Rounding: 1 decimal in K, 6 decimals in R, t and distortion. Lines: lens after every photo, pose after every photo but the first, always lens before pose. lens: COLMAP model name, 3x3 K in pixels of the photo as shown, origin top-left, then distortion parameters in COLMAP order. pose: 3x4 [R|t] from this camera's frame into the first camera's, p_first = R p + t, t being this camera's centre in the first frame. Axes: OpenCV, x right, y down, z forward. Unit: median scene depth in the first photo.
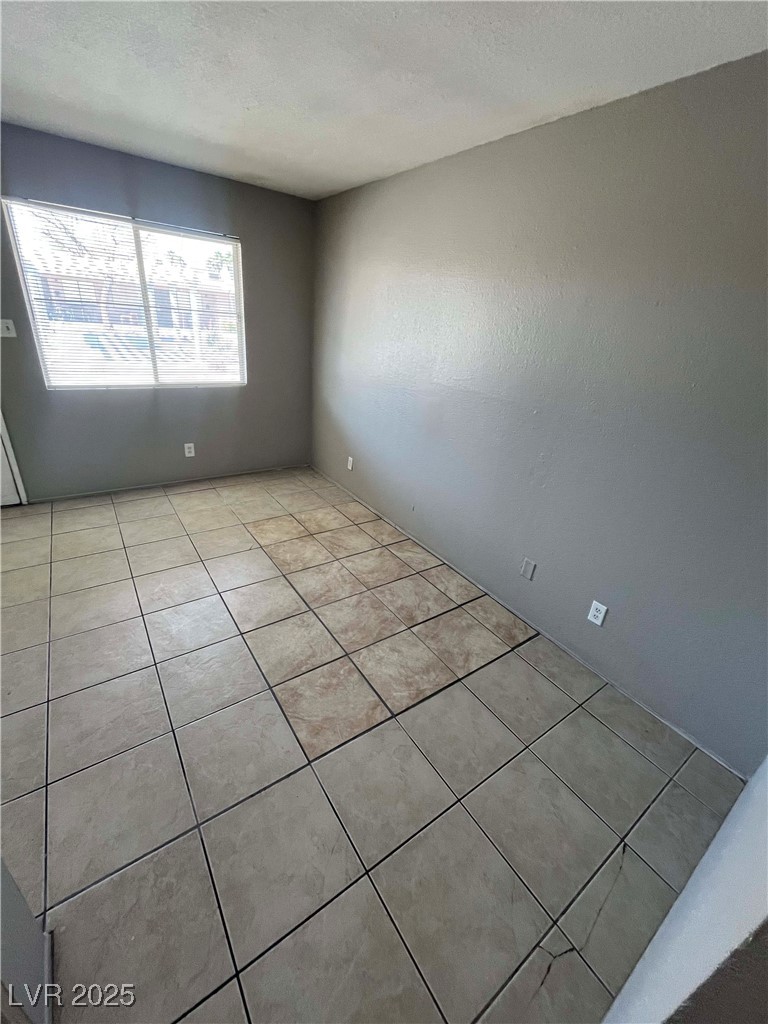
lens RADIAL K [[412.1, 0, 382.1], [0, 412.1, 510.2], [0, 0, 1]] dist [-0.001546, -0.000020]
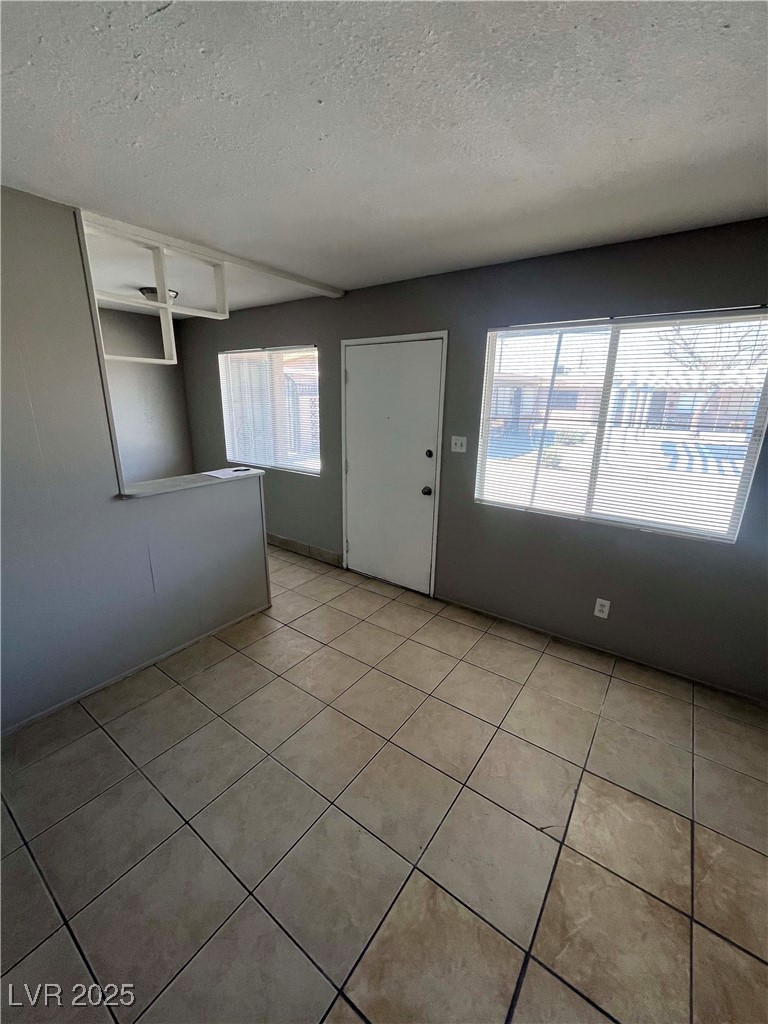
lens RADIAL K [[412.1, 0, 381.6], [0, 412.1, 510.9], [0, 0, 1]] dist [-0.001546, -0.000020]
pose [[0.319155, 0.179503, -0.930548, 0.043959], [-0.386353, 0.921243, 0.045198, -0.221094], [0.865373, 0.345095, 0.363371, 0.429452]]
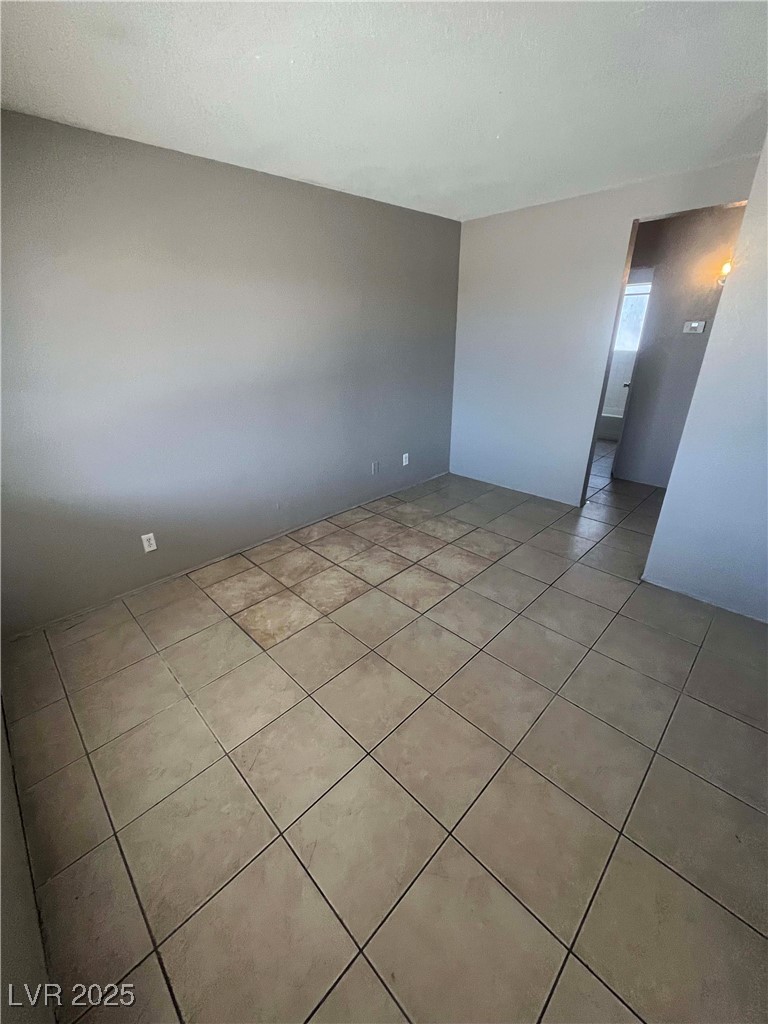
lens RADIAL K [[412.1, 0, 381.4], [0, 412.1, 508.3], [0, 0, 1]] dist [-0.001546, -0.000020]
pose [[-0.166694, -0.472434, 0.865459, -0.857700], [0.421923, 0.759143, 0.495664, -0.403256], [-0.891176, 0.447781, 0.072786, 0.693232]]
